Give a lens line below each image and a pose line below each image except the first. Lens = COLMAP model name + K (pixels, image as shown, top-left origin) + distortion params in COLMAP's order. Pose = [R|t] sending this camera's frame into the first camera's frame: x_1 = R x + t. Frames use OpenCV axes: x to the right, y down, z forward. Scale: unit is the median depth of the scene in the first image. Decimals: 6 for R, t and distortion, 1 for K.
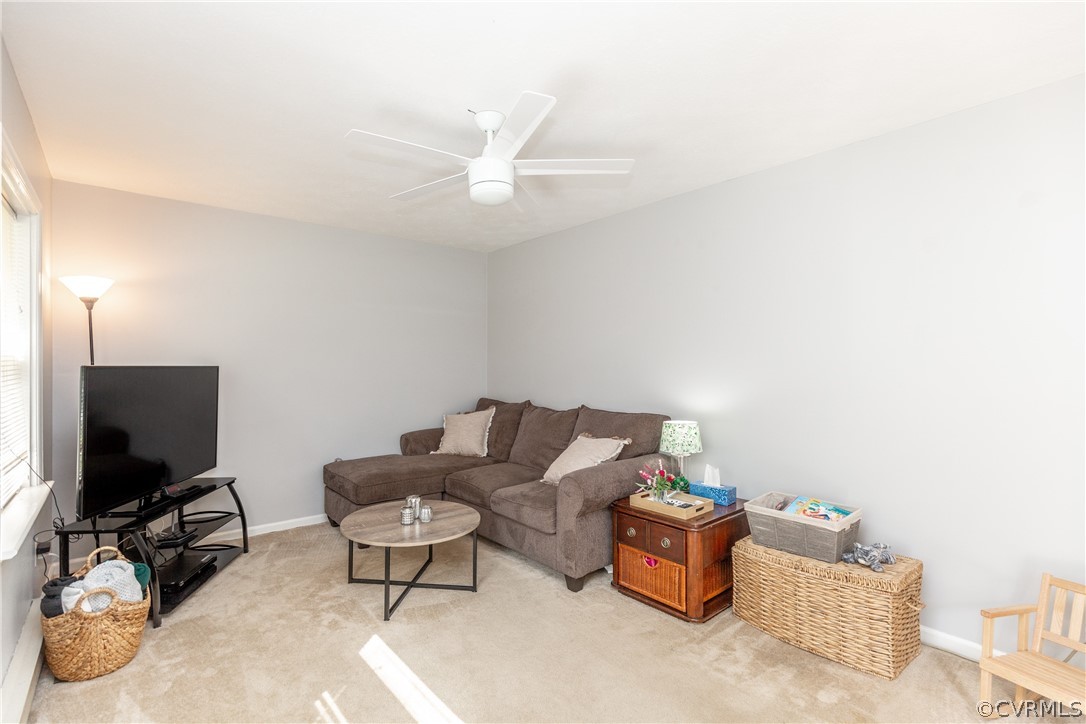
lens RADIAL K [[499.1, 0, 514.9], [0, 499.1, 364.9], [0, 0, 1]] dist [0.013952, -0.000353]
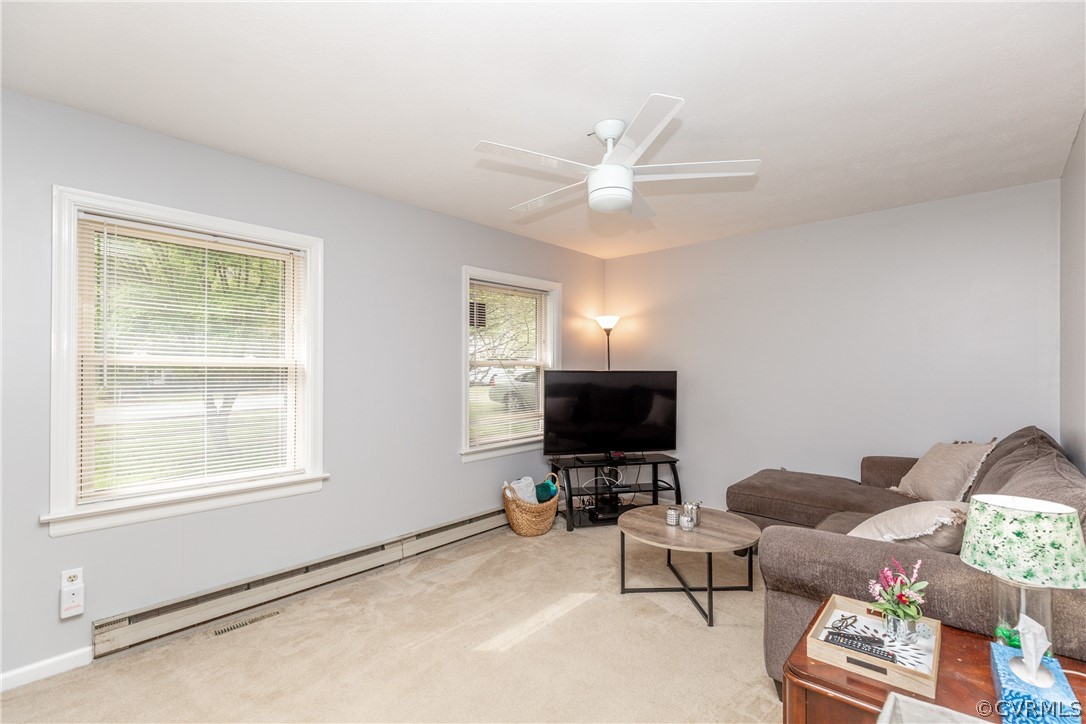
lens RADIAL K [[499.1, 0, 544.6], [0, 499.1, 366.8], [0, 0, 1]] dist [0.013952, -0.000353]
pose [[0.164647, -0.005838, -0.986335, 0.713424], [0.001195, 0.999983, -0.005720, -0.000948], [0.986352, -0.000237, 0.164651, 0.538503]]
